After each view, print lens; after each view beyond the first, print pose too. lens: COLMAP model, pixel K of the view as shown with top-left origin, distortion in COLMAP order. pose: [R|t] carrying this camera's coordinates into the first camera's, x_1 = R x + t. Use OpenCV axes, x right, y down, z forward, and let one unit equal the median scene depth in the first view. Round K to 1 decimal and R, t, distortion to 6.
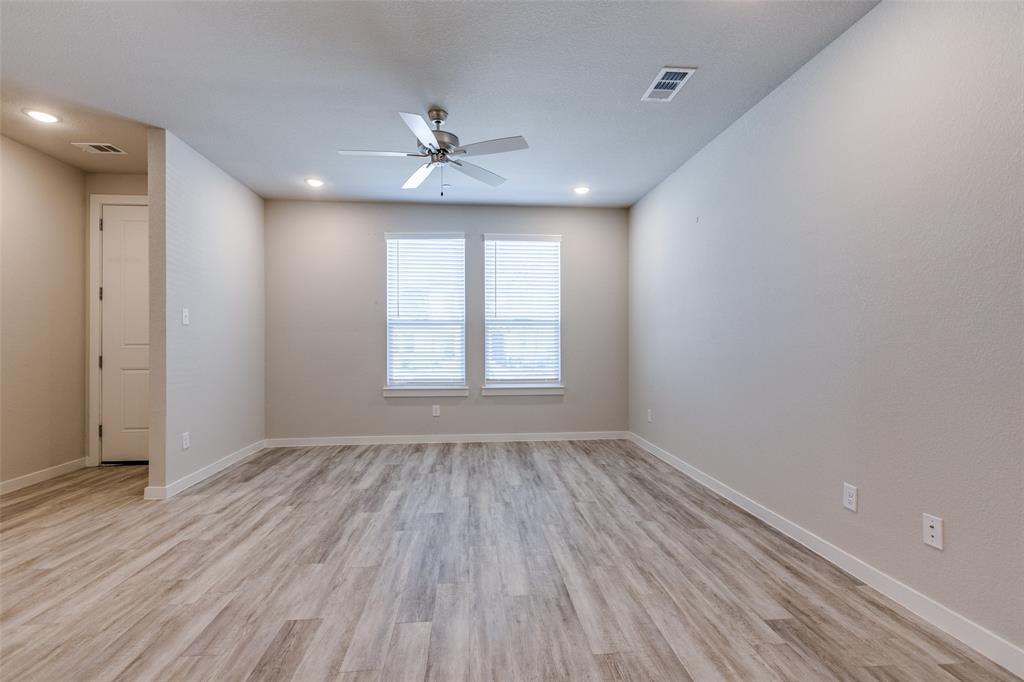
lens RADIAL K [[465.1, 0, 513.6], [0, 465.1, 341.3], [0, 0, 1]] dist [0.010300, -0.002195]
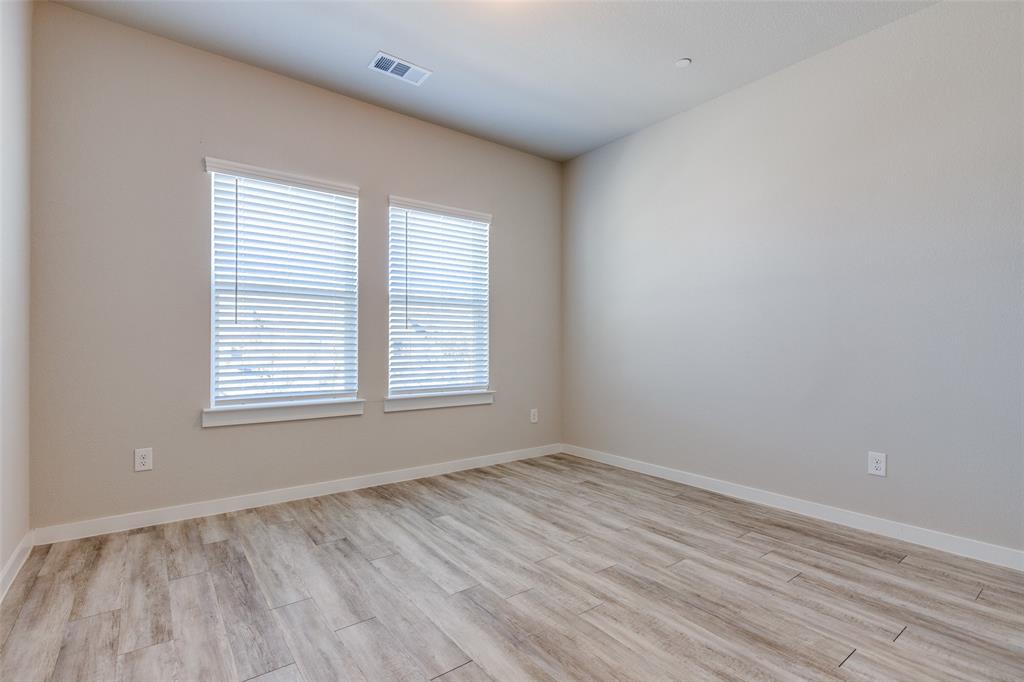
lens RADIAL K [[465.1, 0, 513.0], [0, 465.1, 340.3], [0, 0, 1]] dist [0.010300, -0.002195]
pose [[0.846578, 0.005529, 0.532236, -0.263383], [-0.006226, 0.999981, -0.000486, 0.013336], [-0.532229, -0.002902, 0.846596, 0.343821]]
